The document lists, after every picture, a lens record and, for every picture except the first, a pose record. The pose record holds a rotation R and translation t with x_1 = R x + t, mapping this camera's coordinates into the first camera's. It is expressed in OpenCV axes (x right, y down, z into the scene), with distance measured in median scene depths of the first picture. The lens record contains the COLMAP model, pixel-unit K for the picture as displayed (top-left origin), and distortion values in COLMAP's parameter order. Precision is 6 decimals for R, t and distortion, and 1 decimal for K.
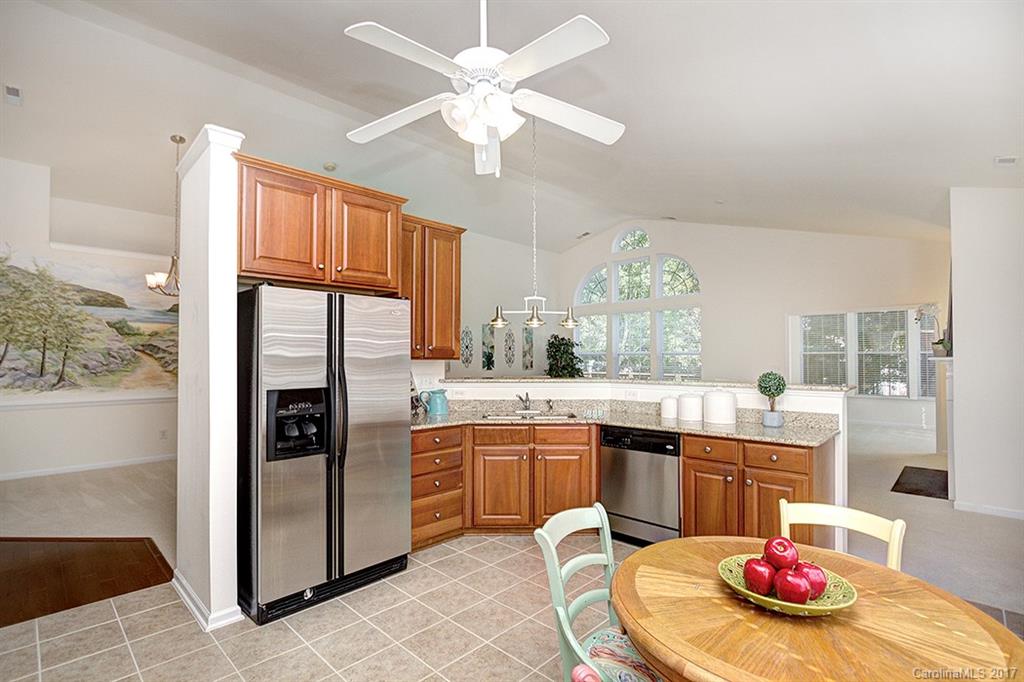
lens RADIAL K [[480.2, 0, 505.0], [0, 480.2, 346.0], [0, 0, 1]] dist [-0.000678, 0.000024]
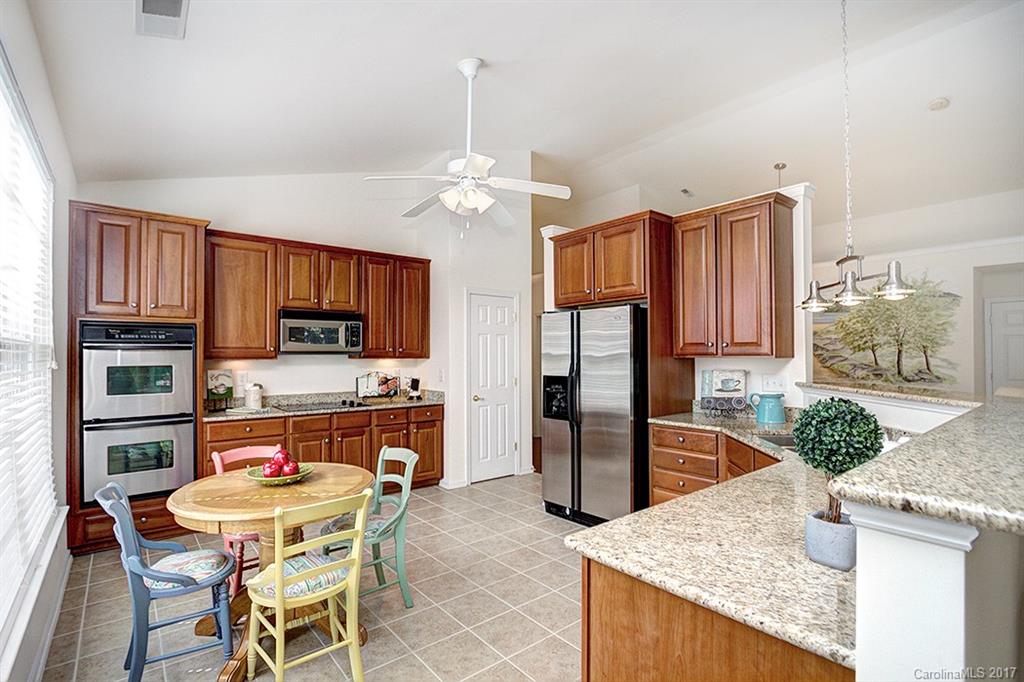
lens RADIAL K [[480.2, 0, 505.0], [0, 480.2, 346.0], [0, 0, 1]] dist [-0.000678, 0.000024]
pose [[-0.117858, -0.017048, -0.992884, 1.100640], [0.026922, 0.999430, -0.020357, 0.017802], [0.992665, -0.029130, -0.117332, 0.965818]]
